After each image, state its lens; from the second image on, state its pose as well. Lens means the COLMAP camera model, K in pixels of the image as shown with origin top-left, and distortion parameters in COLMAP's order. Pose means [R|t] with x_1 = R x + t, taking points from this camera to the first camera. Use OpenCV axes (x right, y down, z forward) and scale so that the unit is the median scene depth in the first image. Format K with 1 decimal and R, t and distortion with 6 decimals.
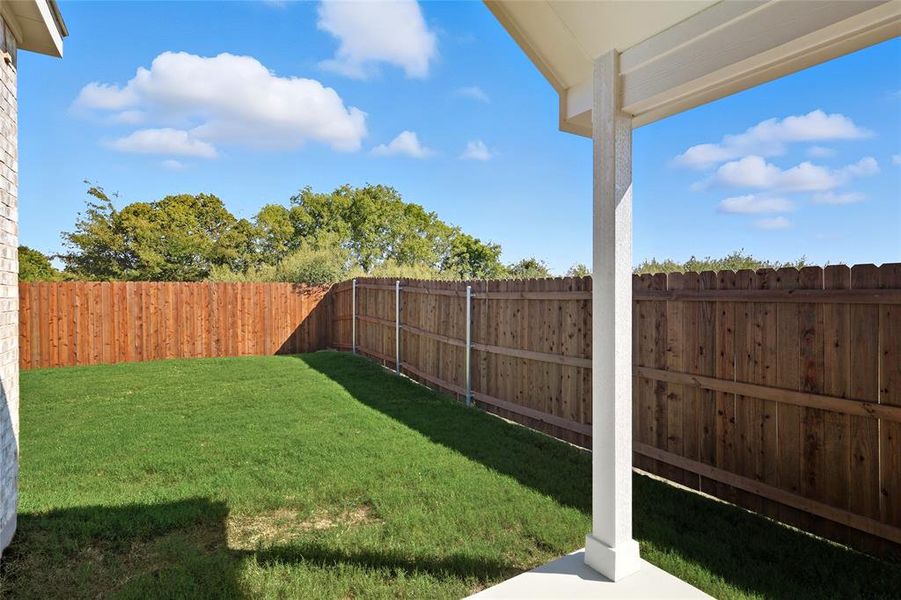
lens RADIAL K [[435.2, 0, 462.4], [0, 435.2, 295.6], [0, 0, 1]] dist [-0.001326, -0.000241]
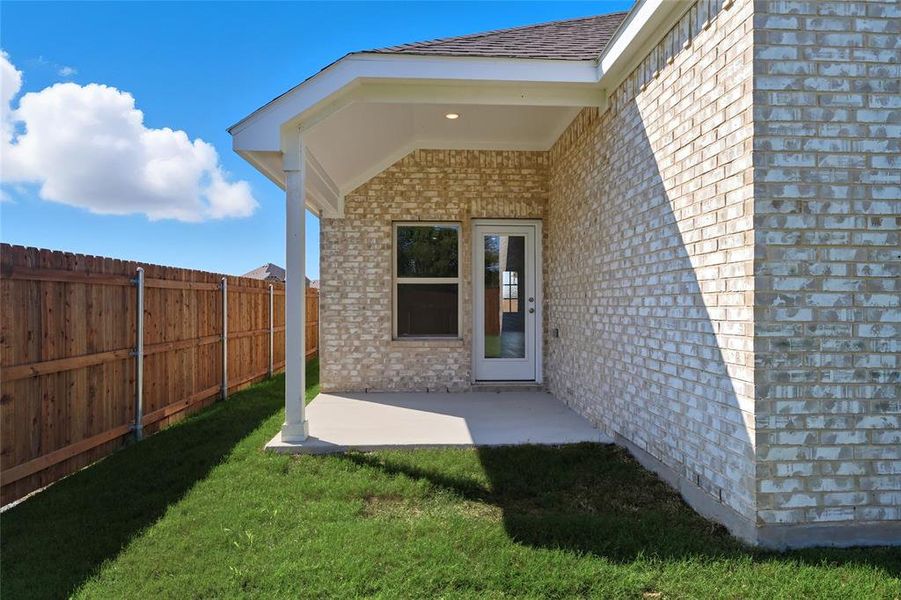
lens RADIAL K [[395.9, 0, 451.5], [0, 395.9, 296.8], [0, 0, 1]] dist [0.001685, 0.000158]
pose [[-0.851566, 0.000518, 0.524247, -0.691854], [0.002156, 0.999995, 0.002512, 0.051722], [-0.524243, 0.003270, -0.851562, 1.379070]]
